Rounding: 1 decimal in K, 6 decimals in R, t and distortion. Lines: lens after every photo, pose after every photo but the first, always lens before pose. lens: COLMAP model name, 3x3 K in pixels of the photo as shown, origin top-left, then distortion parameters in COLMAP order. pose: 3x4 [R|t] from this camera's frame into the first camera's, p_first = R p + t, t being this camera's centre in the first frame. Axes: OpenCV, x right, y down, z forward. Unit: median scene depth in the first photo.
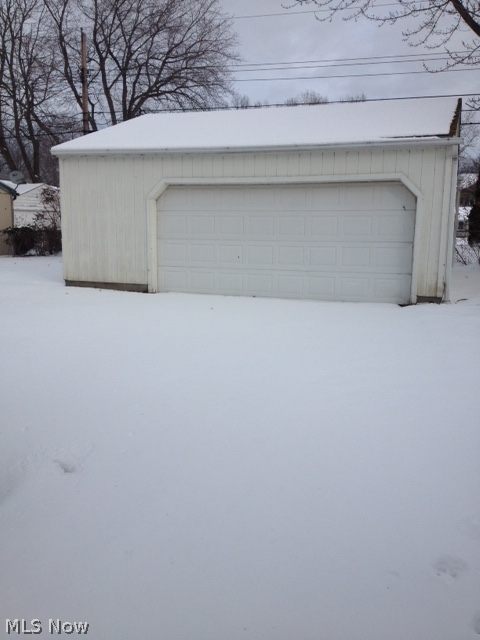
lens RADIAL K [[608.2, 0, 240.0], [0, 608.2, 320.0], [0, 0, 1]] dist [0.203899, -0.395045]
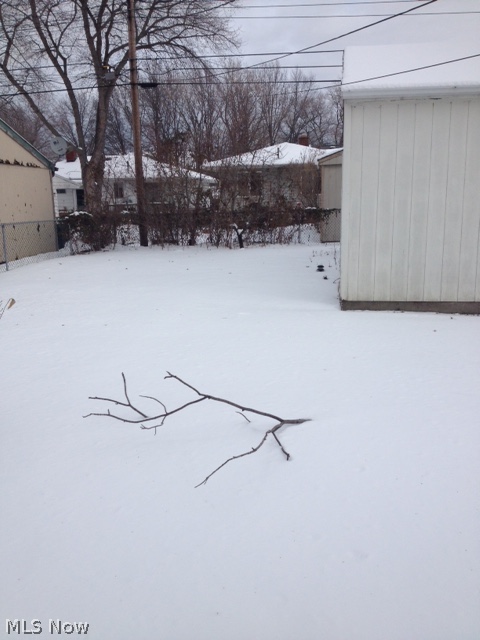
lens RADIAL K [[608.2, 0, 240.0], [0, 608.2, 320.0], [0, 0, 1]] dist [0.203899, -0.395045]
pose [[0.983276, -0.057299, 0.172871, -0.502541], [0.050125, 0.997702, 0.045586, -0.078942], [-0.175086, -0.036159, 0.983889, 0.395904]]
